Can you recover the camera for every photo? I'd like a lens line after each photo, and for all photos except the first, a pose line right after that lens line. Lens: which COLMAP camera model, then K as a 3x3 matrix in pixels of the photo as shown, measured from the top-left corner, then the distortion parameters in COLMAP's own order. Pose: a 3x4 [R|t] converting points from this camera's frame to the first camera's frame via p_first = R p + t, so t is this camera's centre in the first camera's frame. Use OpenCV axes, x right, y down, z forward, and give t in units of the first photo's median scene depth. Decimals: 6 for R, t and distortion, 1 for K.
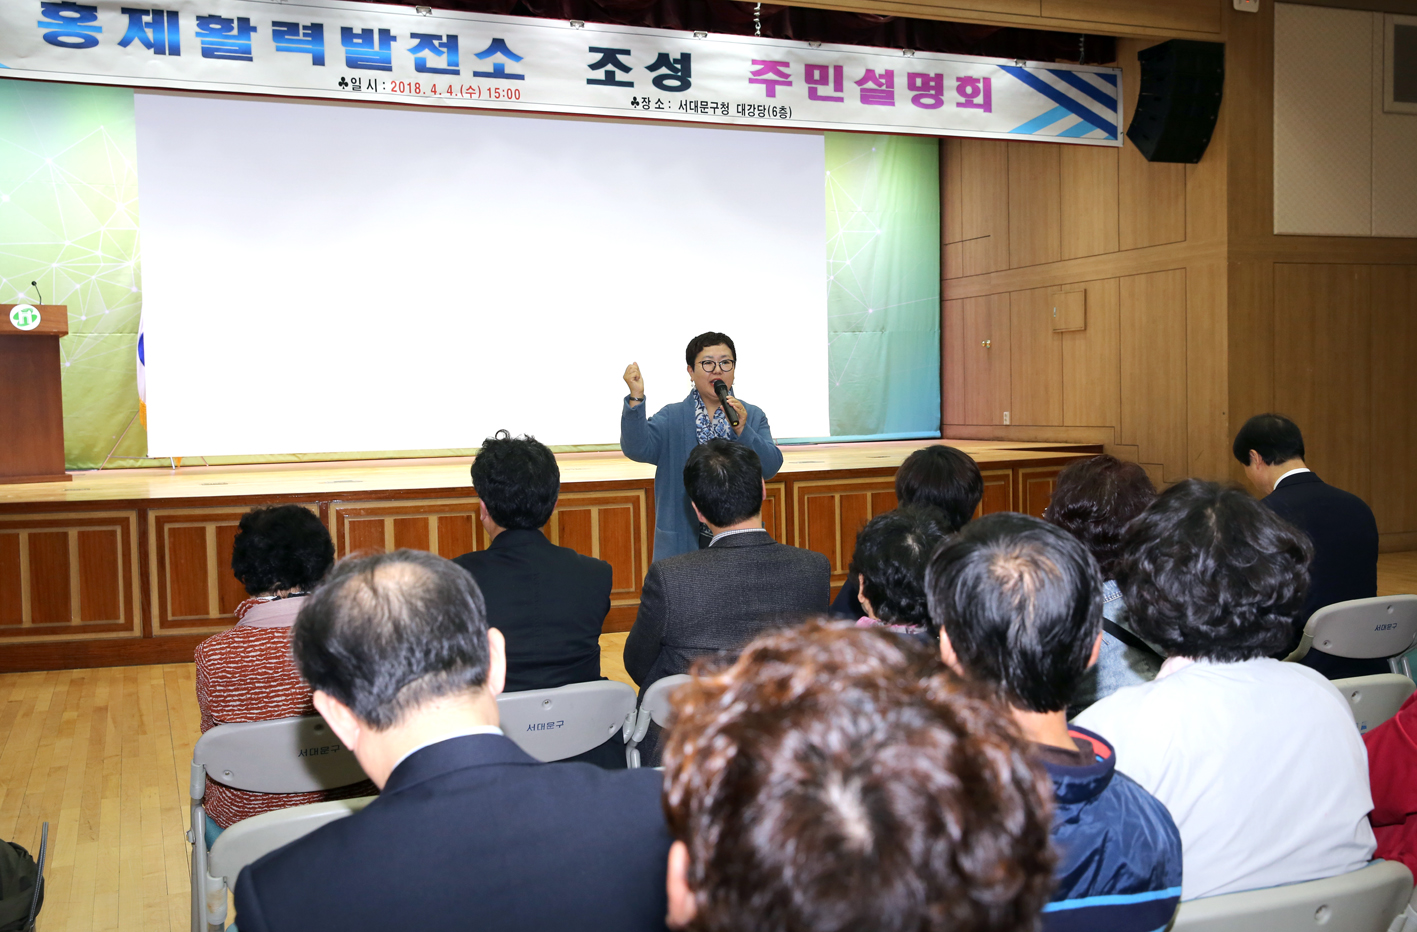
lens RADIAL K [[1392.2, 0, 711.2], [0, 1392.2, 441.1], [0, 0, 1]] dist [-0.024684, 0.135404]
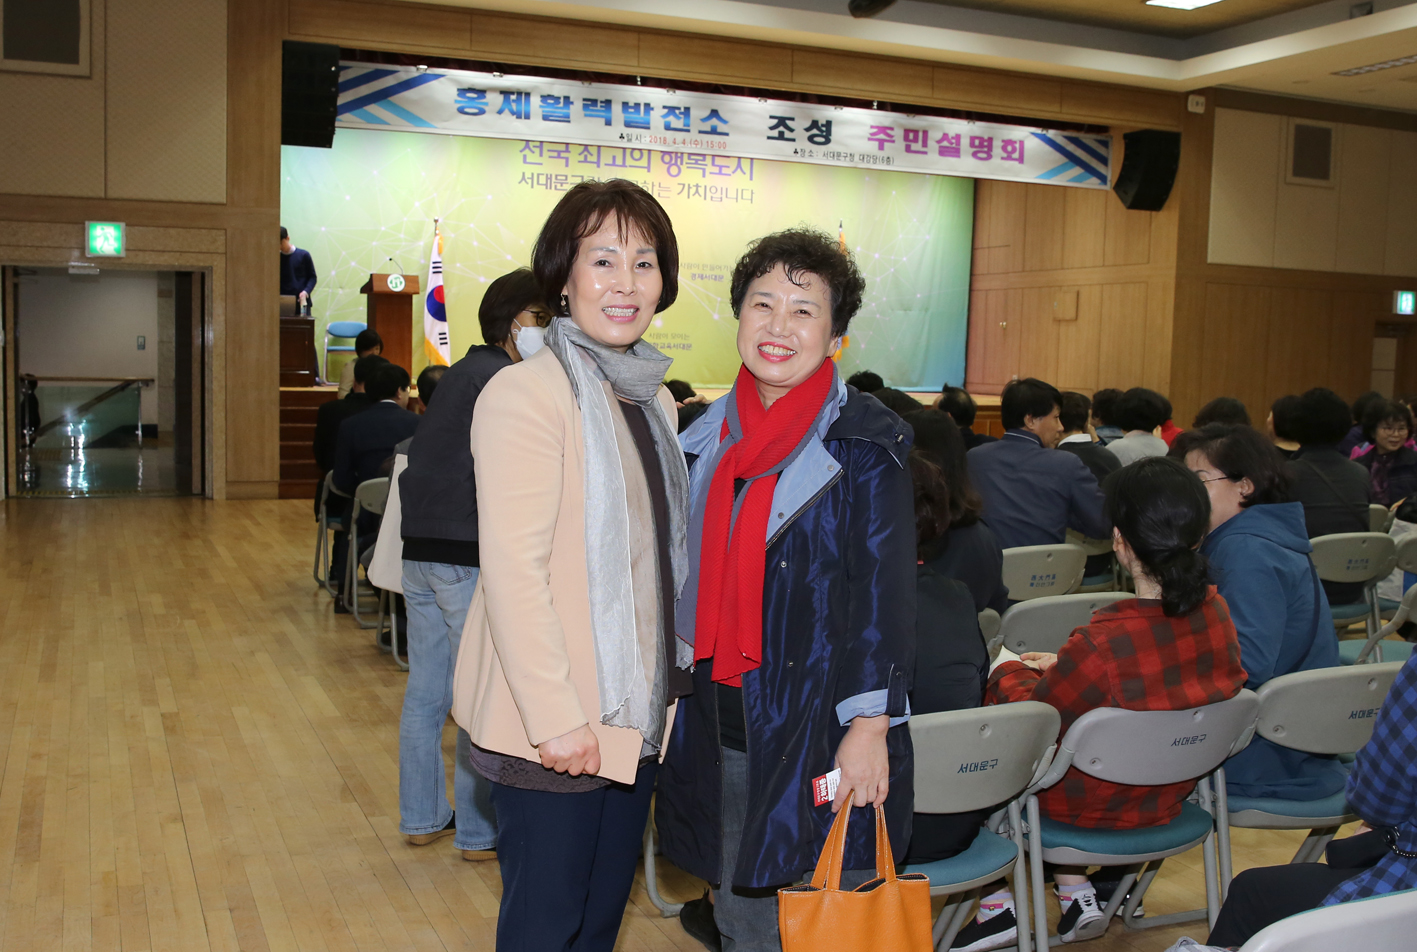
lens RADIAL K [[1418.3, 0, 634.0], [0, 1418.3, 506.7], [0, 0, 1]] dist [-0.126077, 0.117925]
pose [[0.998917, 0.040442, -0.023016, -0.176431], [-0.039053, 0.997558, 0.057904, 0.061222], [0.025301, -0.056943, 0.998057, -0.552697]]
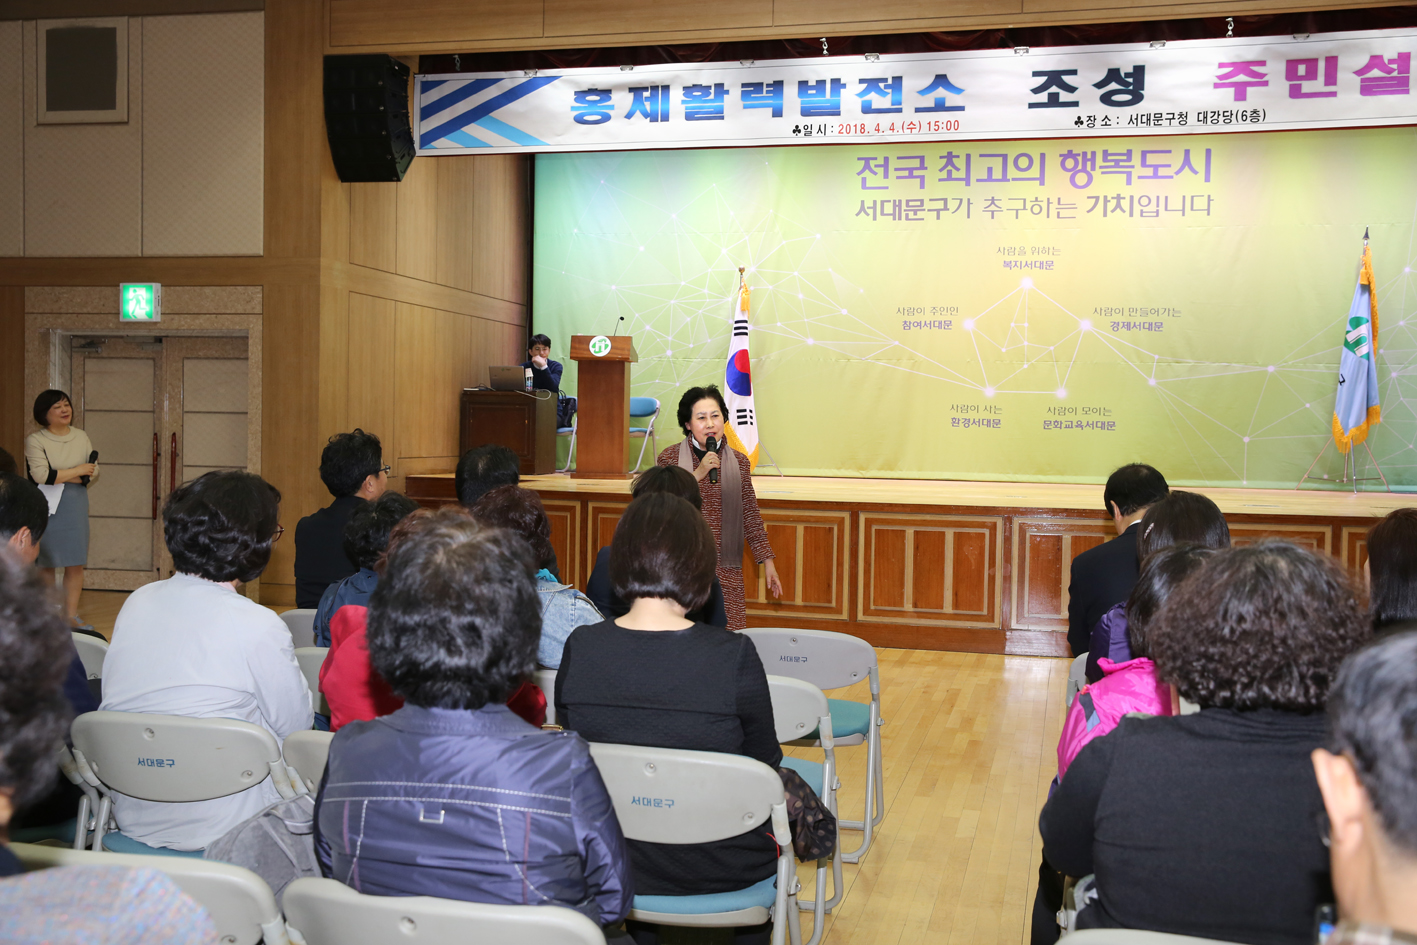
lens RADIAL K [[1472.4, 0, 708.5], [0, 1472.4, 472.5], [0, 0, 1]] dist [-0.006929, 0.133372]
pose [[0.804205, 0.046539, -0.592527, 0.359195], [-0.059202, 0.998244, -0.001947, 0.024500], [0.591396, 0.036645, 0.805548, 0.001491]]
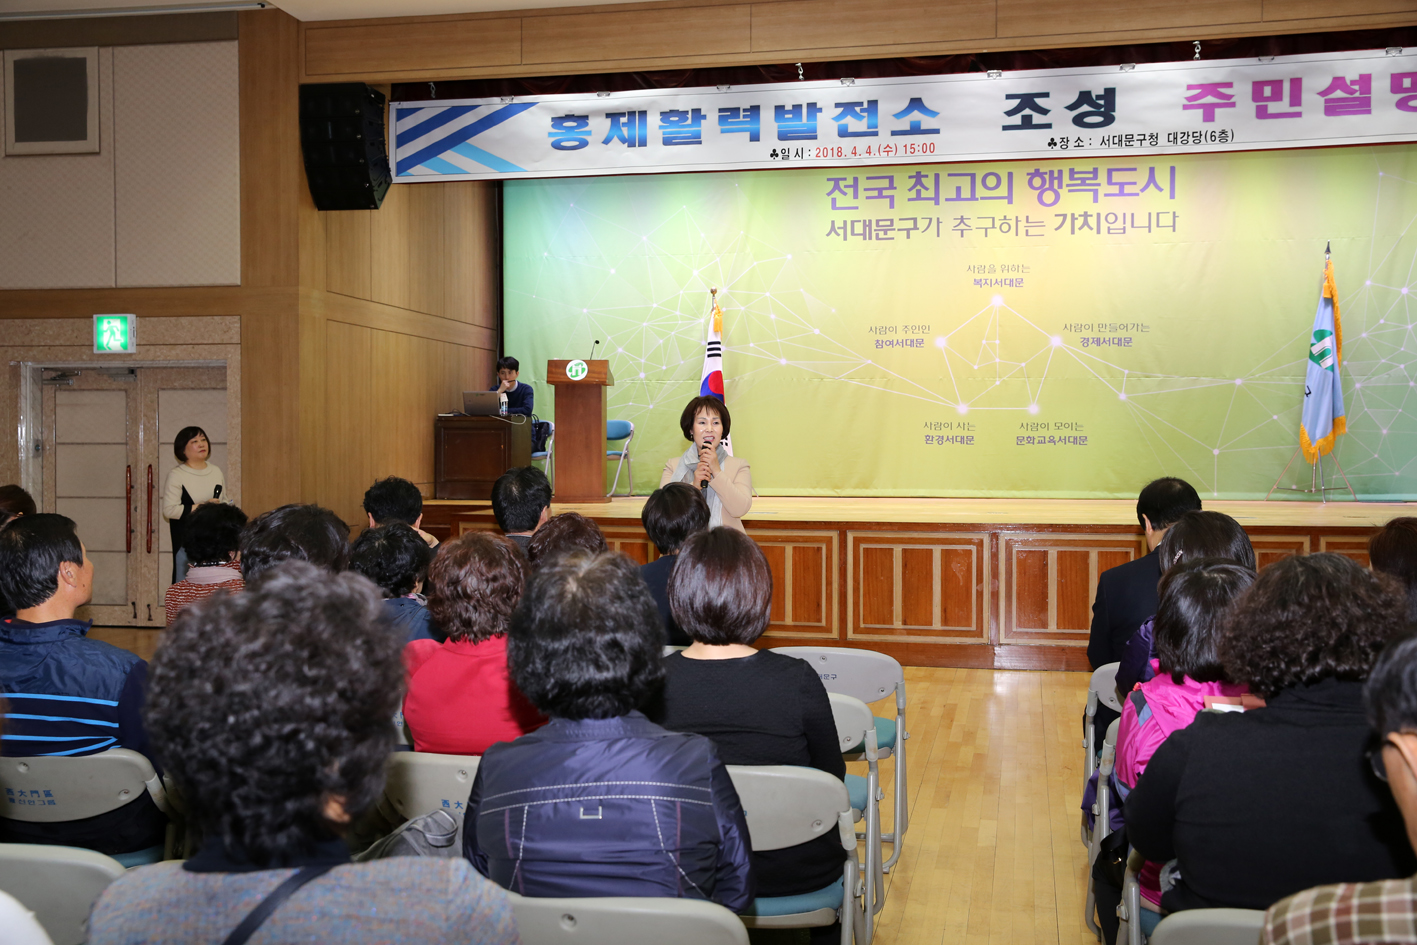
lens RADIAL K [[1500.0, 0, 708.5], [0, 1500.0, 472.5], [0, 0, 1]] dist [-0.001869, 0.135309]
pose [[0.825203, 0.023895, -0.564331, 0.352121], [-0.040388, 0.999044, -0.016757, 0.024062], [0.563391, 0.036620, 0.825378, -0.035141]]
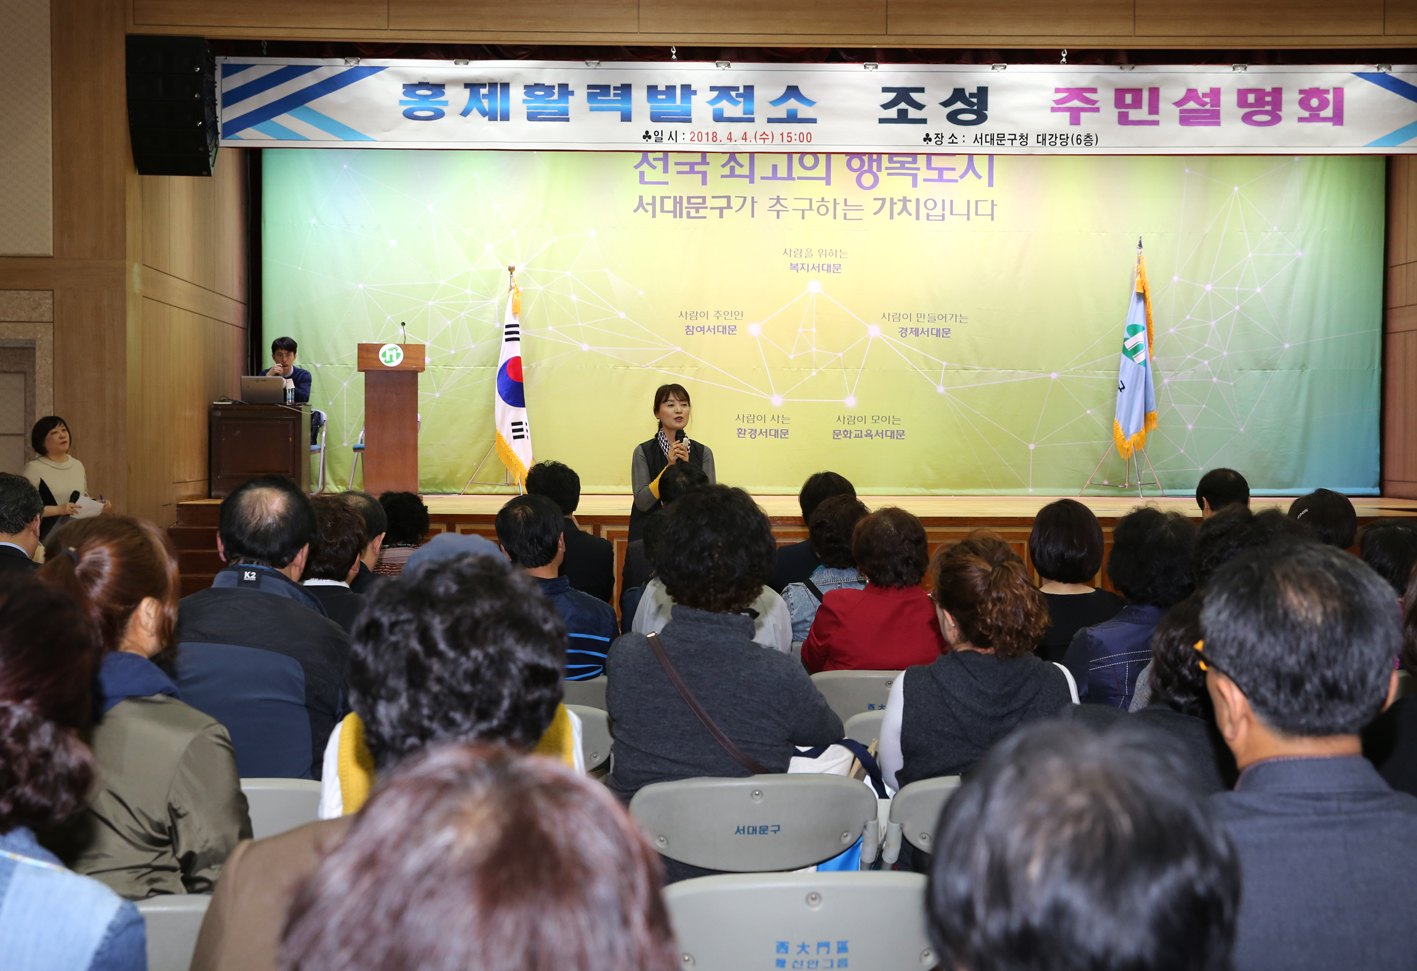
lens RADIAL K [[1895.3, 0, 677.7], [0, 1895.3, 467.3], [0, 0, 1]] dist [0.043317, 0.146901]
pose [[0.935029, 0.022456, -0.353859, 0.263736], [-0.034507, 0.999018, -0.027783, 0.040076], [0.352888, 0.038189, 0.934886, -0.343042]]
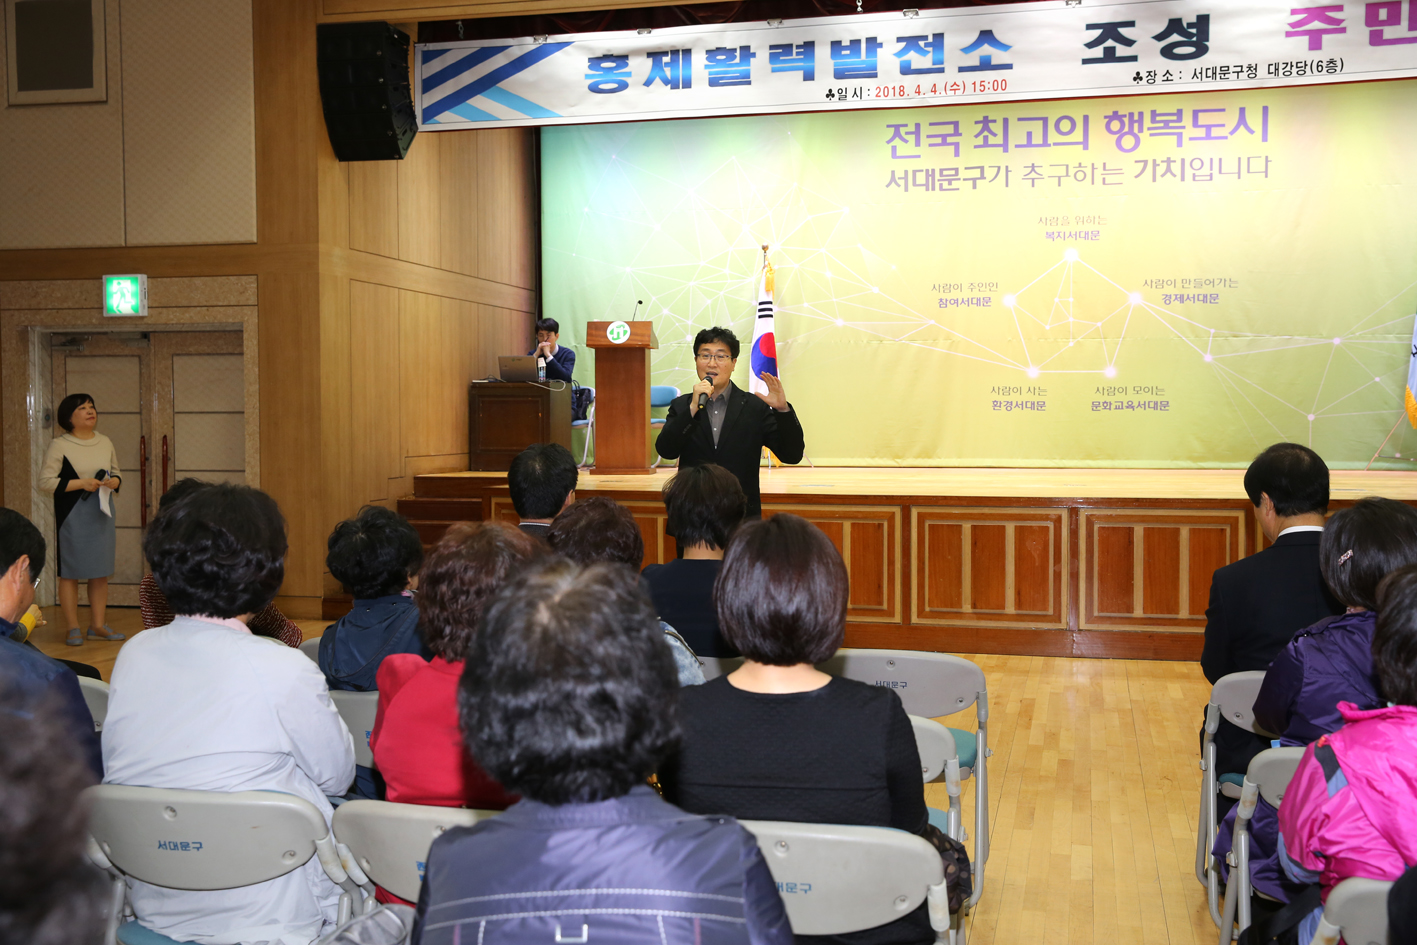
lens RADIAL K [[1521.8, 0, 708.5], [0, 1521.8, 472.5], [0, 0, 1]] dist [0.002687, 0.135969]
pose [[0.804571, 0.034076, -0.592878, 0.315284], [-0.037942, 0.999262, 0.005943, 0.021463], [0.592644, 0.017714, 0.805270, 0.023259]]
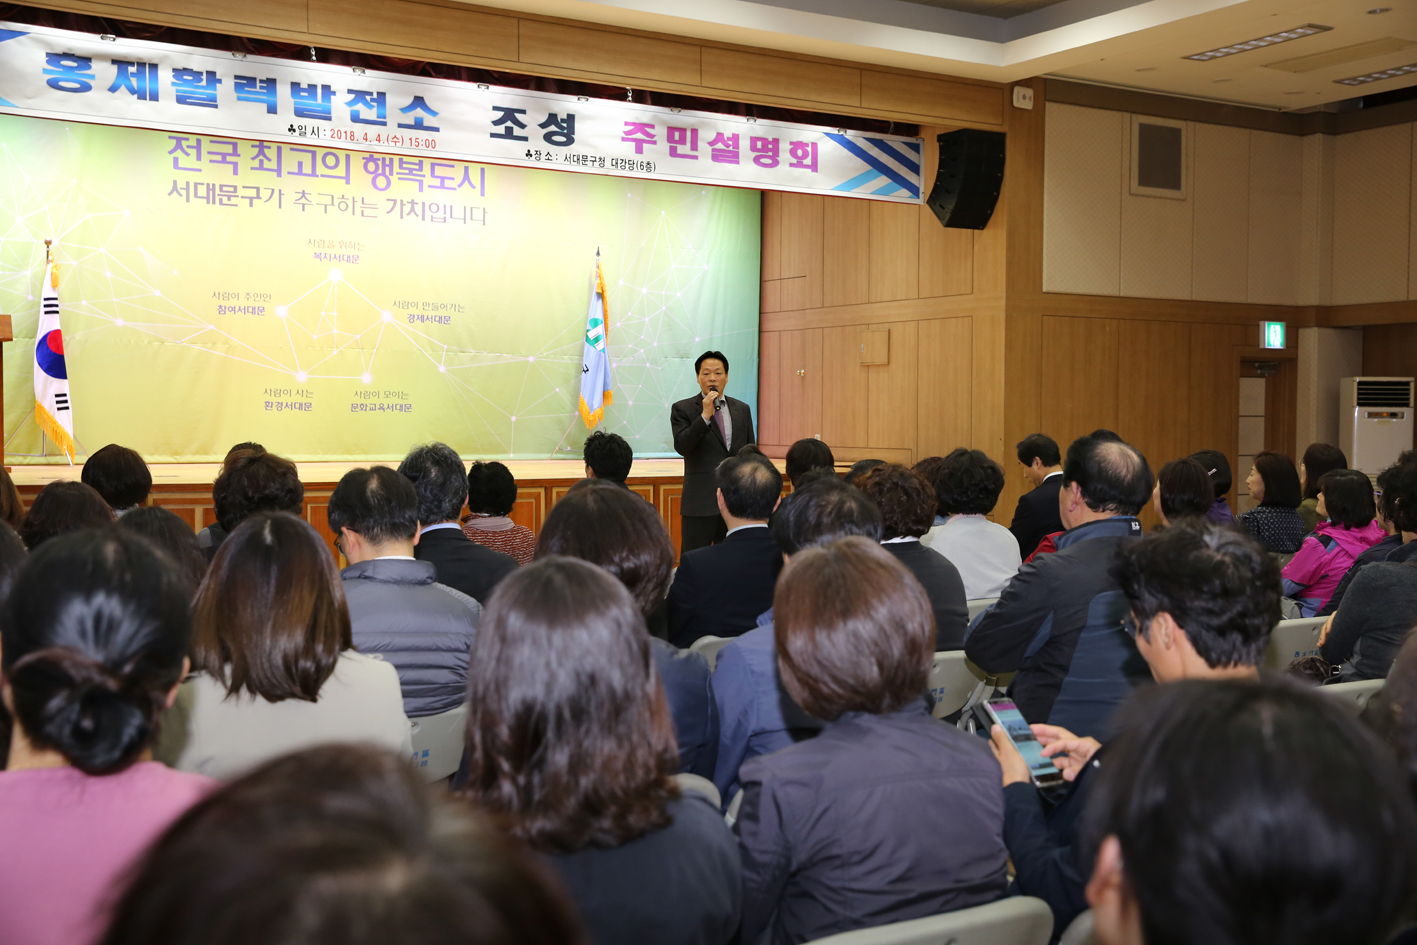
lens RADIAL K [[1622.2, 0, 708.5], [0, 1622.2, 472.5], [0, 0, 1]] dist [0.019902, 0.154919]
pose [[0.986236, 0.013867, 0.164760, -0.124791], [-0.011004, 0.999772, -0.018275, 0.049877], [-0.164976, 0.016211, 0.986164, -0.375347]]
